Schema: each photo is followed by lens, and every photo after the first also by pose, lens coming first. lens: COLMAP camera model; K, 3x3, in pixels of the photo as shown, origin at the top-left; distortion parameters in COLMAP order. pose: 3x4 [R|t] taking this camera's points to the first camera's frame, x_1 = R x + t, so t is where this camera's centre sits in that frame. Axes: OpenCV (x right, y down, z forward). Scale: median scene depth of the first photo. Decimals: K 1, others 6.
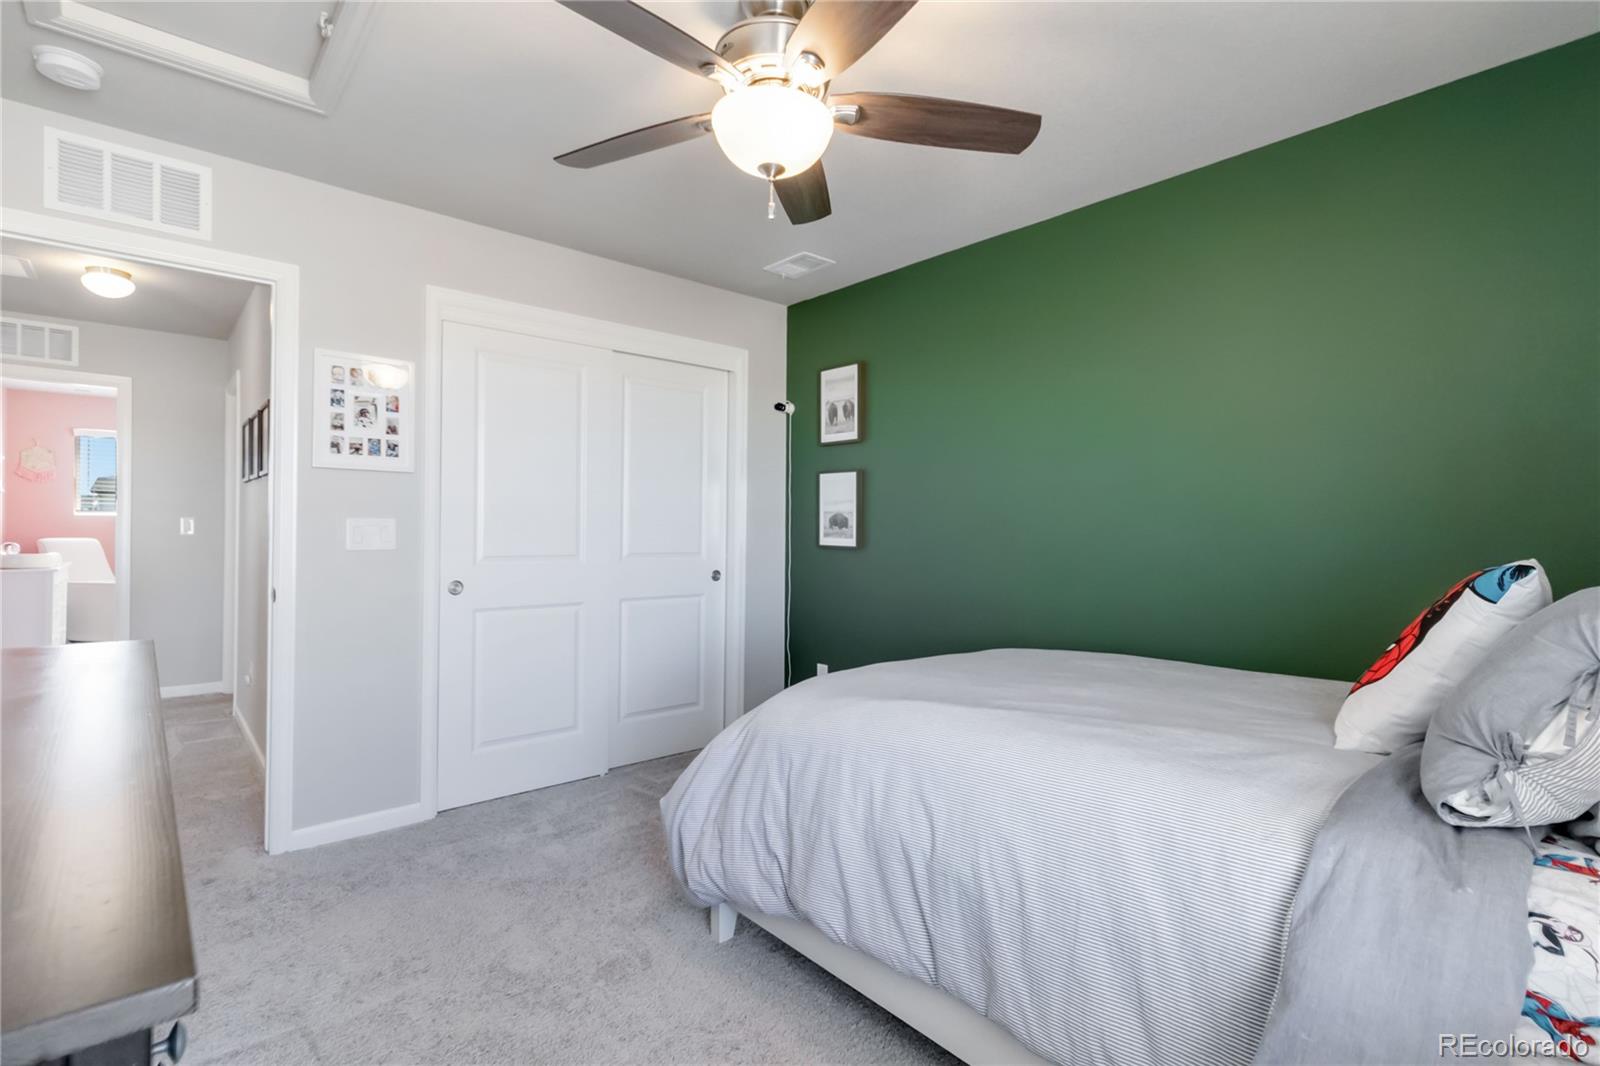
lens RADIAL K [[756.7, 0, 805.3], [0, 756.7, 523.5], [0, 0, 1]] dist [0.003122, 0.000280]
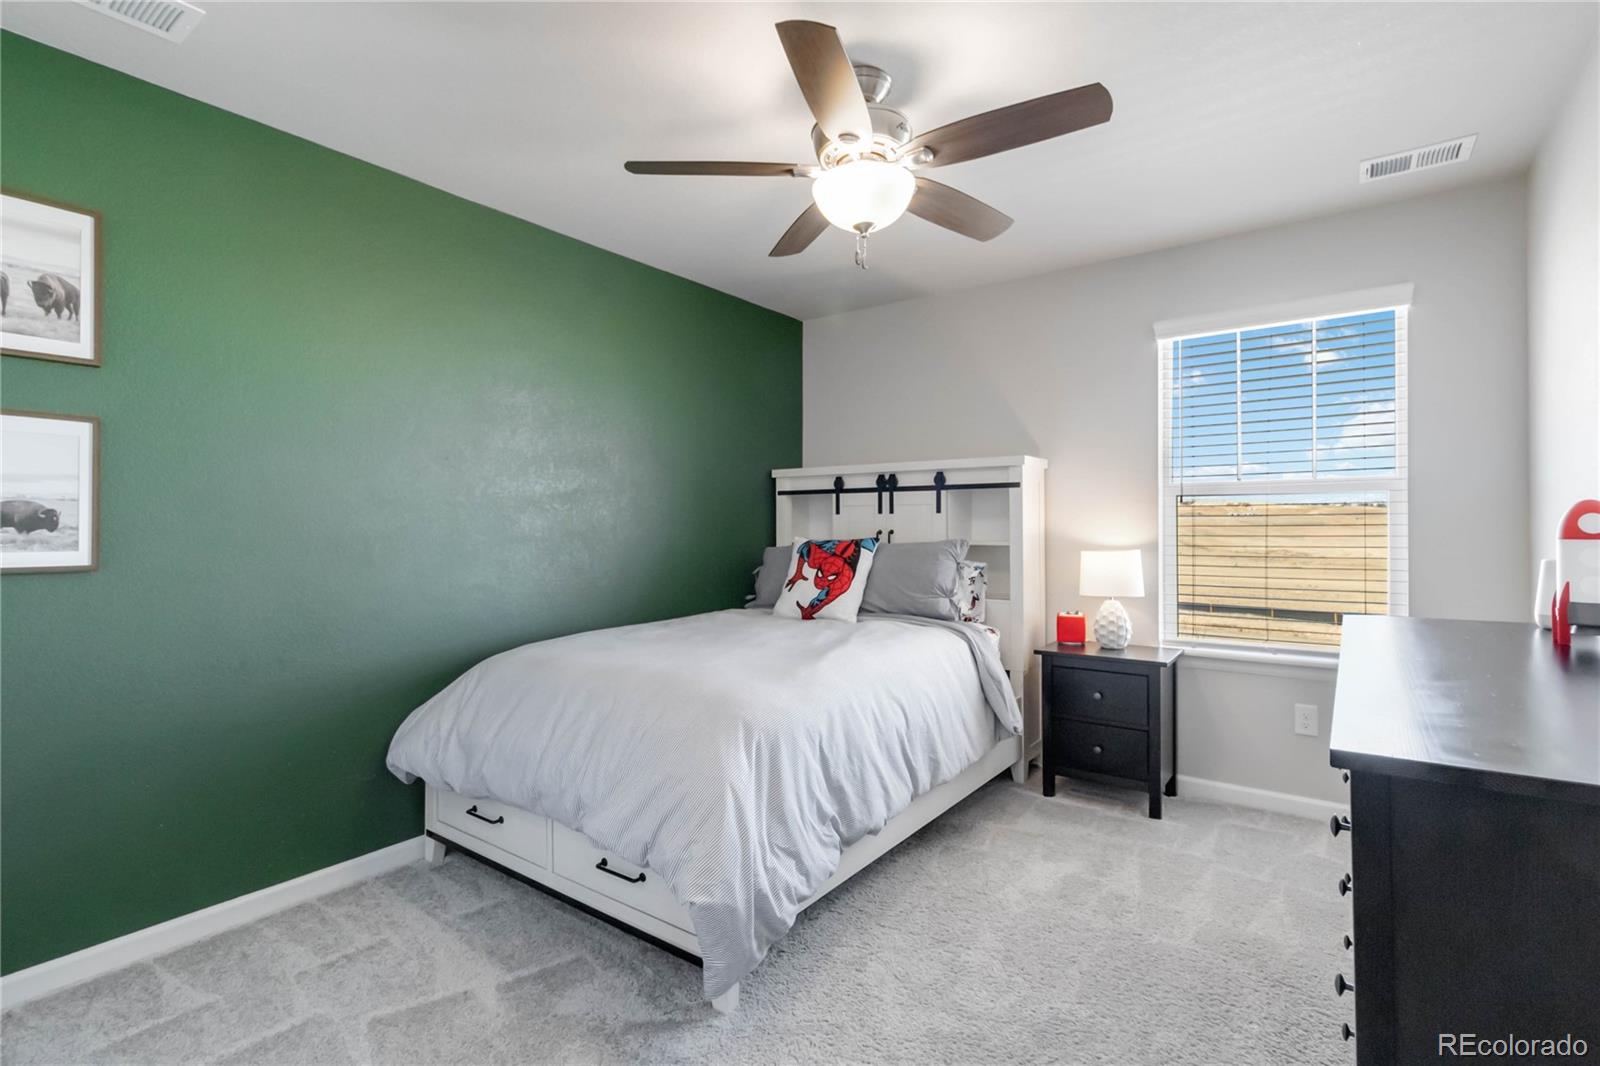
lens RADIAL K [[756.7, 0, 815.6], [0, 756.7, 531.0], [0, 0, 1]] dist [0.003122, 0.000280]
pose [[-0.222096, -0.016329, 0.974888, -0.553557], [0.001191, 0.999854, 0.017019, -0.001796], [-0.975024, 0.004941, -0.222044, 0.623965]]
